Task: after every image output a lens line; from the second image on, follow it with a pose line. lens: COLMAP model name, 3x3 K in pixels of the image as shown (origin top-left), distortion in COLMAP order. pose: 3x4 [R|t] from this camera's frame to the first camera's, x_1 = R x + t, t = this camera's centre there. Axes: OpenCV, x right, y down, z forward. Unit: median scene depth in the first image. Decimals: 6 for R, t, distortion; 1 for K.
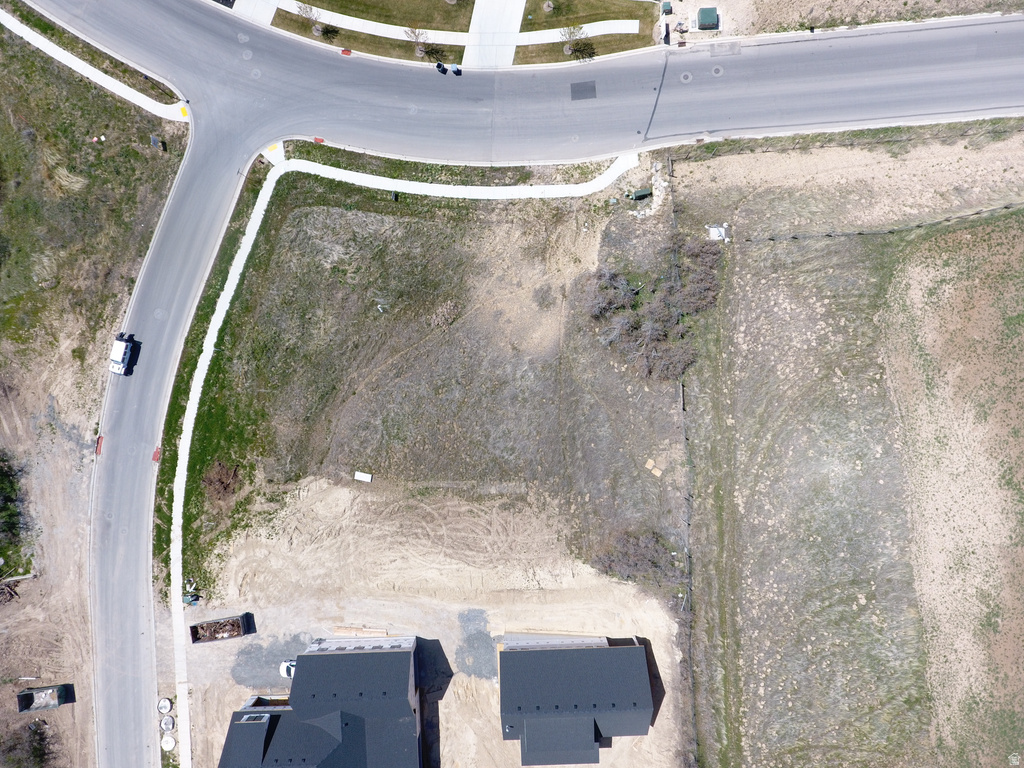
lens RADIAL K [[601.3, 0, 512.4], [0, 601.3, 382.3], [0, 0, 1]] dist [-0.004759, 0.000322]
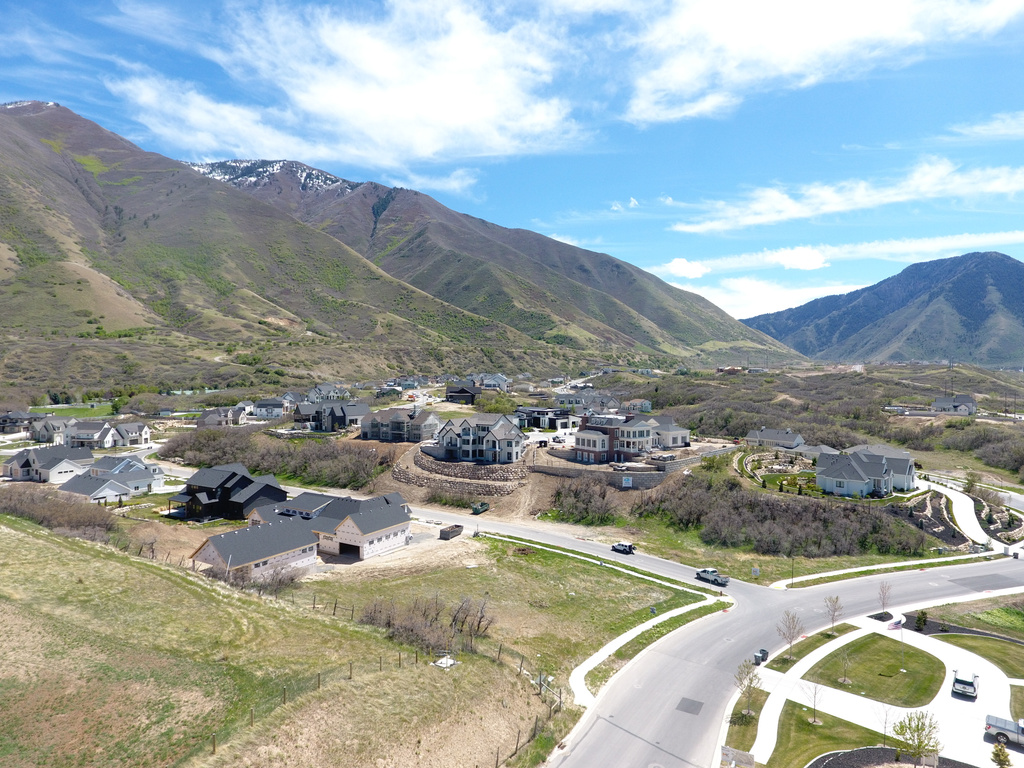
lens RADIAL K [[601.3, 0, 512.4], [0, 601.3, 382.3], [0, 0, 1]] dist [-0.004759, 0.000322]
pose [[-0.549063, 0.023994, -0.835436, 0.853159], [-0.835779, -0.017510, 0.548786, -0.677656], [-0.001461, 0.999559, 0.029668, 0.515064]]
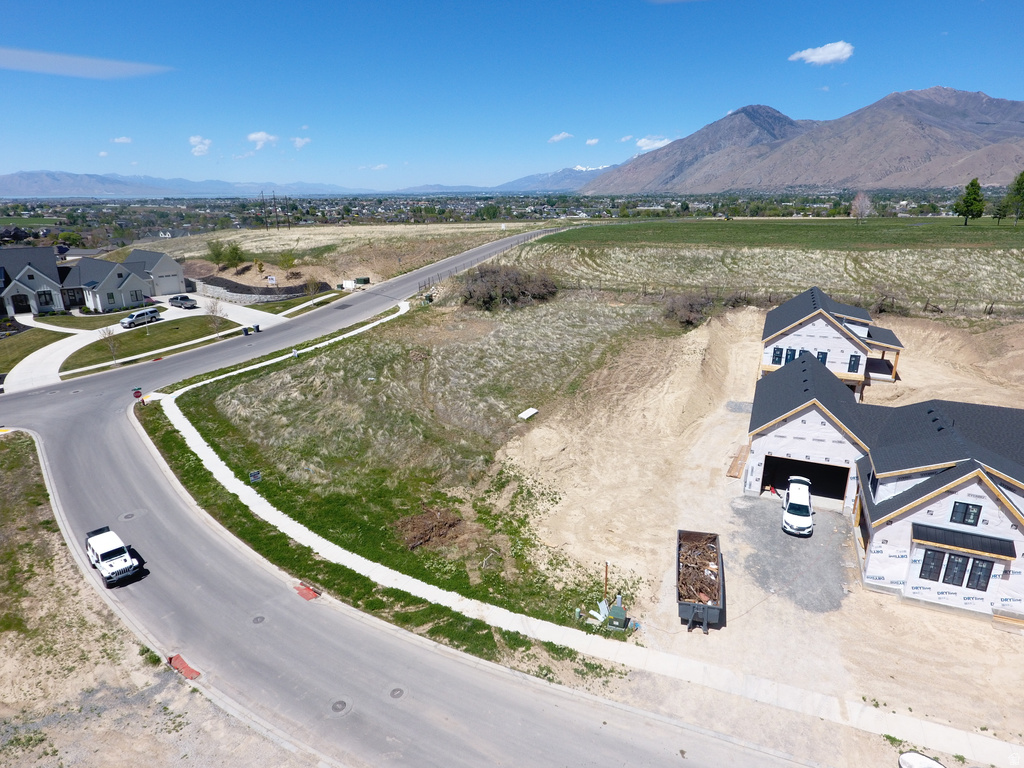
lens RADIAL K [[601.3, 0, 512.4], [0, 601.3, 382.3], [0, 0, 1]] dist [-0.004759, 0.000322]
pose [[0.440684, -0.261659, 0.858681, -0.904846], [0.897653, 0.123944, -0.422916, 0.457170], [0.004231, 0.957169, 0.289499, 0.719971]]
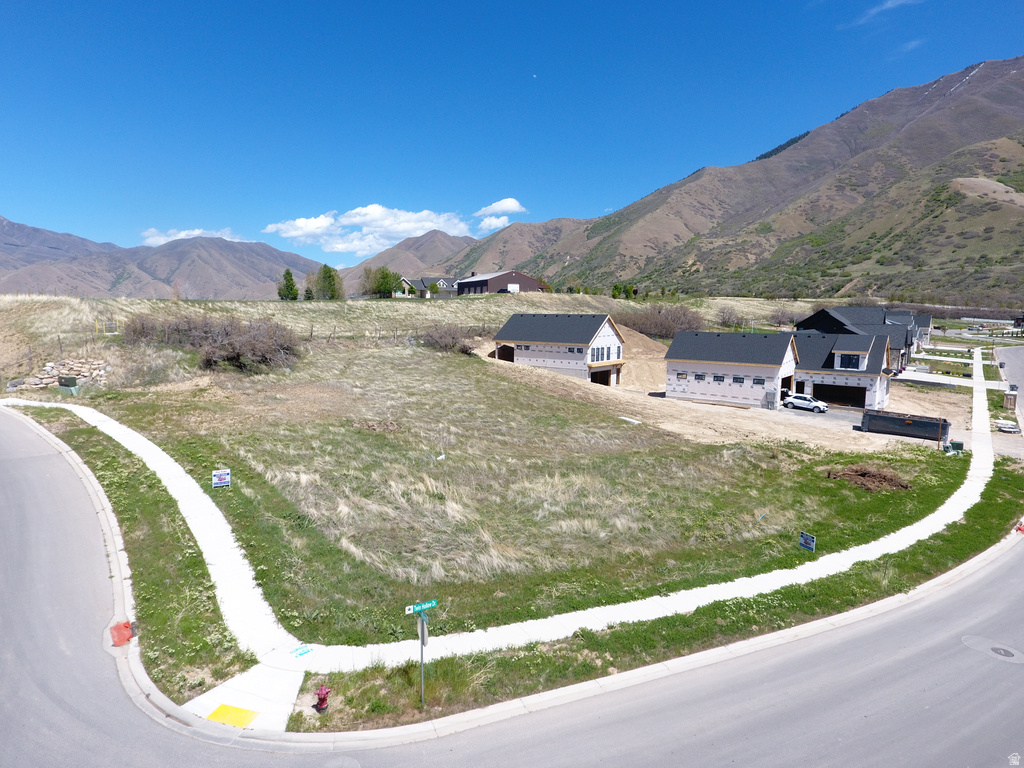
lens RADIAL K [[601.3, 0, 512.4], [0, 601.3, 382.3], [0, 0, 1]] dist [-0.004759, 0.000322]
pose [[-0.759782, -0.068273, 0.646583, -0.596125], [0.650116, -0.093427, 0.754069, -0.469616], [0.008926, 0.993283, 0.115370, 0.853253]]
